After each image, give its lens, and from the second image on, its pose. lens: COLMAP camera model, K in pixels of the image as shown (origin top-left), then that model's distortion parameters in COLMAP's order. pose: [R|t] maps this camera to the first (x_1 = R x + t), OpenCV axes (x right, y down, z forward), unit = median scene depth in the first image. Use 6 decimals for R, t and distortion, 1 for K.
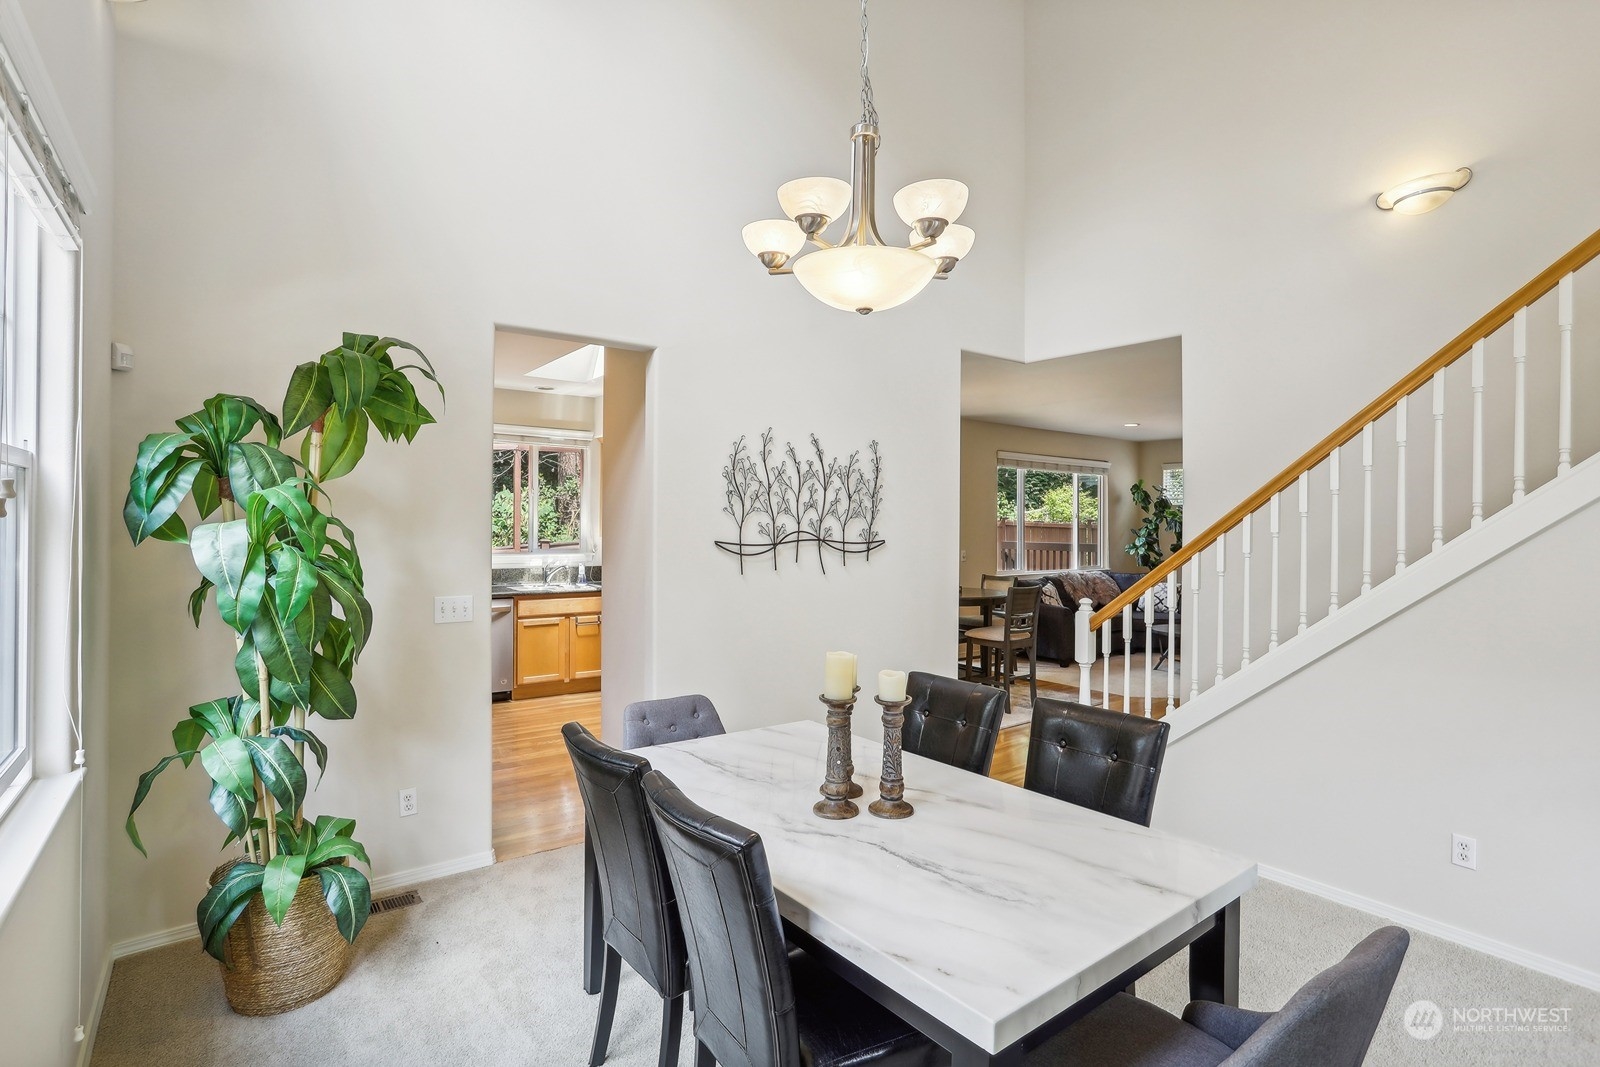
lens RADIAL K [[792.7, 0, 790.7], [0, 792.7, 518.9], [0, 0, 1]] dist [-0.068418, 0.032745]
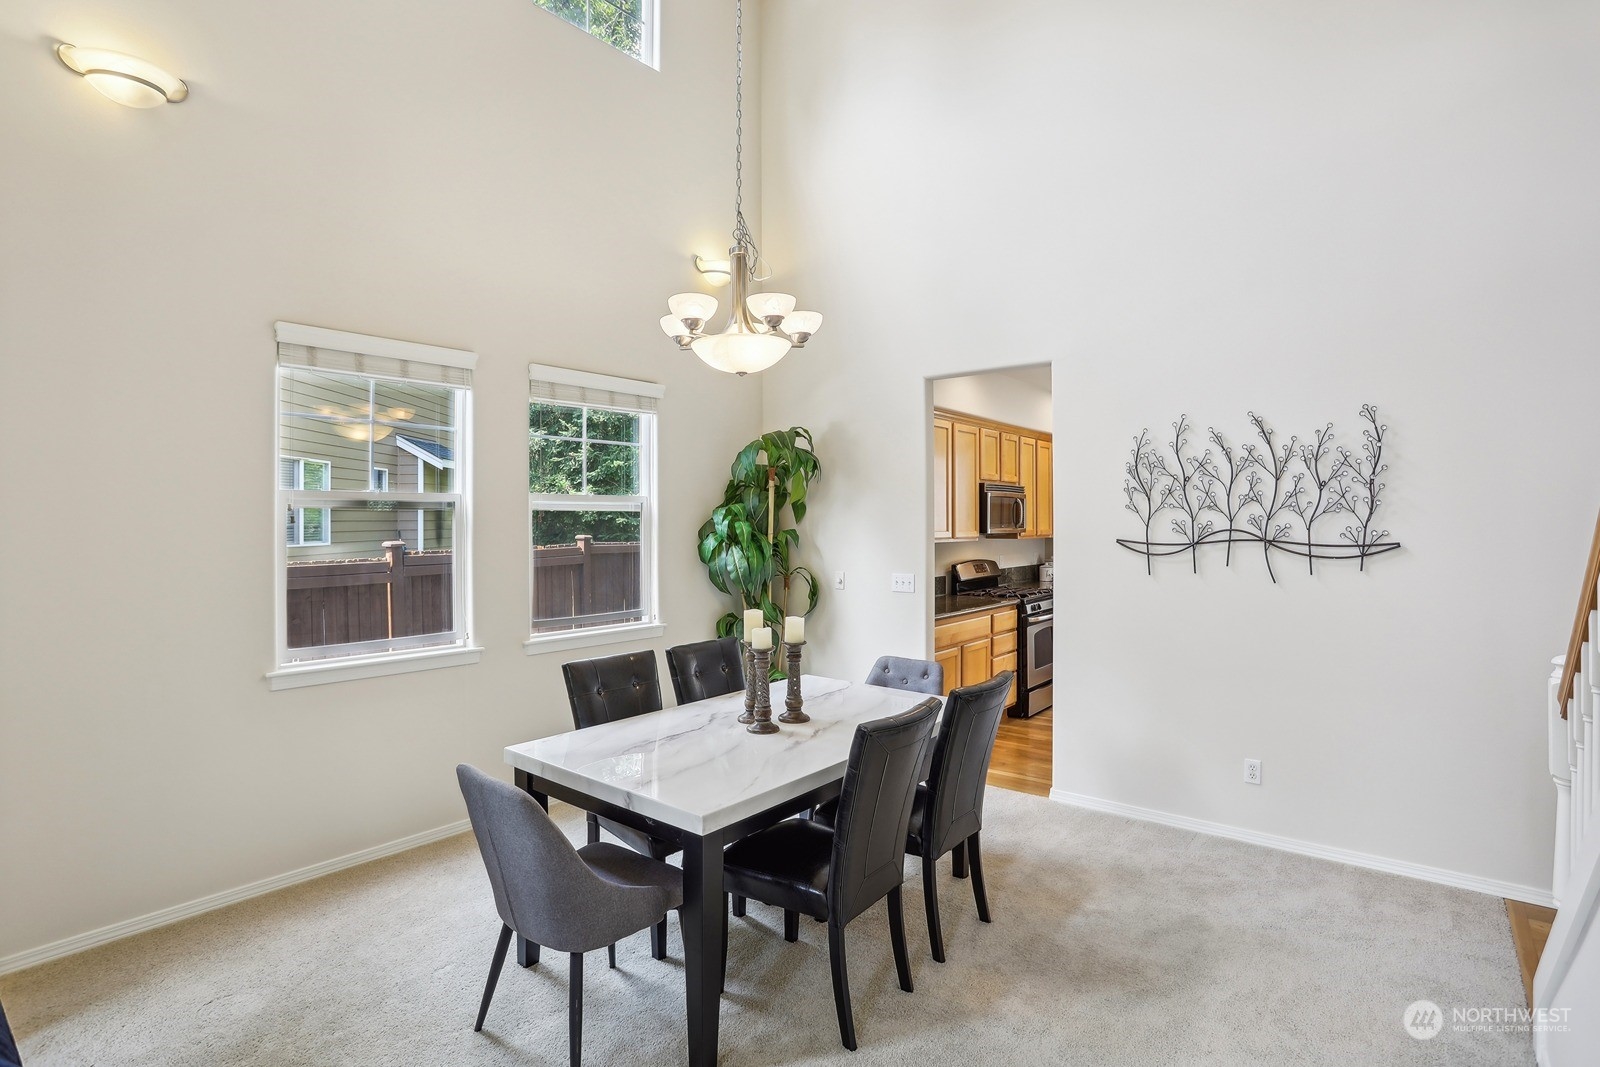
lens RADIAL K [[792.7, 0, 790.7], [0, 792.7, 518.9], [0, 0, 1]] dist [-0.068418, 0.032745]
pose [[0.245865, -0.011179, -0.969240, 0.696576], [0.009236, 0.999915, -0.009190, 0.007254], [0.969260, -0.006692, 0.245948, 0.333262]]
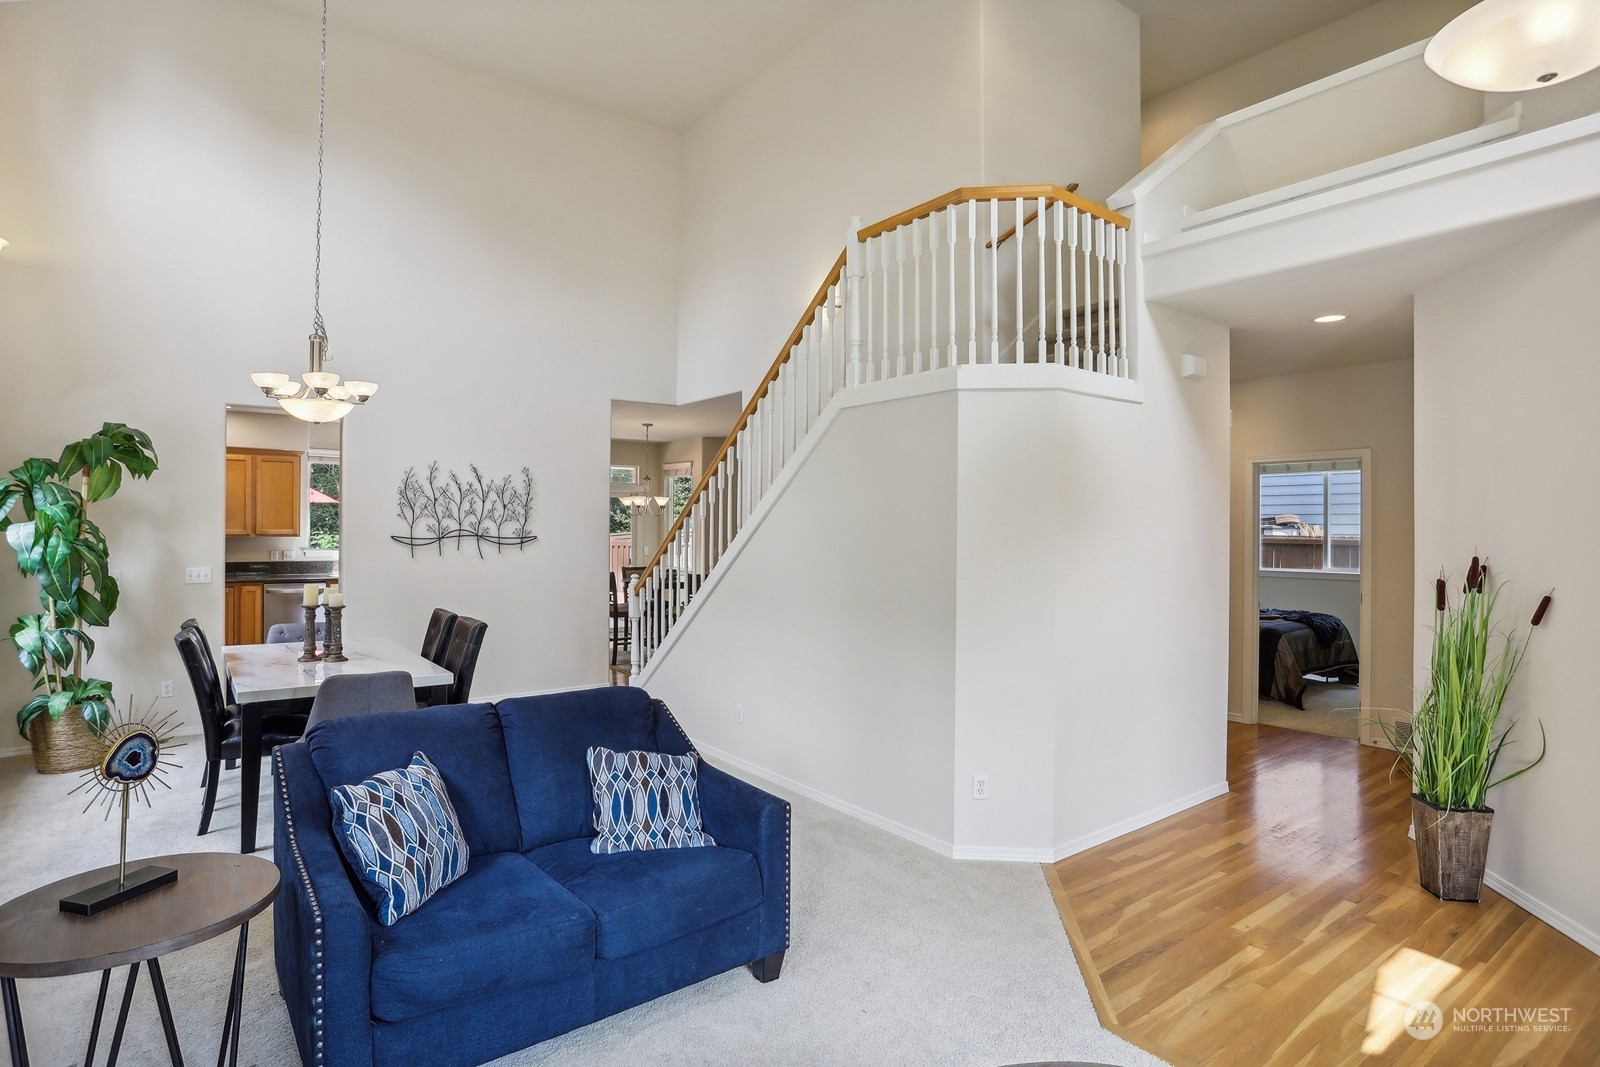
lens RADIAL K [[834.3, 0, 795.2], [0, 834.3, 522.5], [0, 0, 1]] dist [-0.067715, 0.026146]
pose [[0.999981, -0.000190, 0.006148, 0.625858], [0.000193, 1.000000, -0.000442, 0.002617], [-0.006148, 0.000443, 0.999981, -0.554152]]
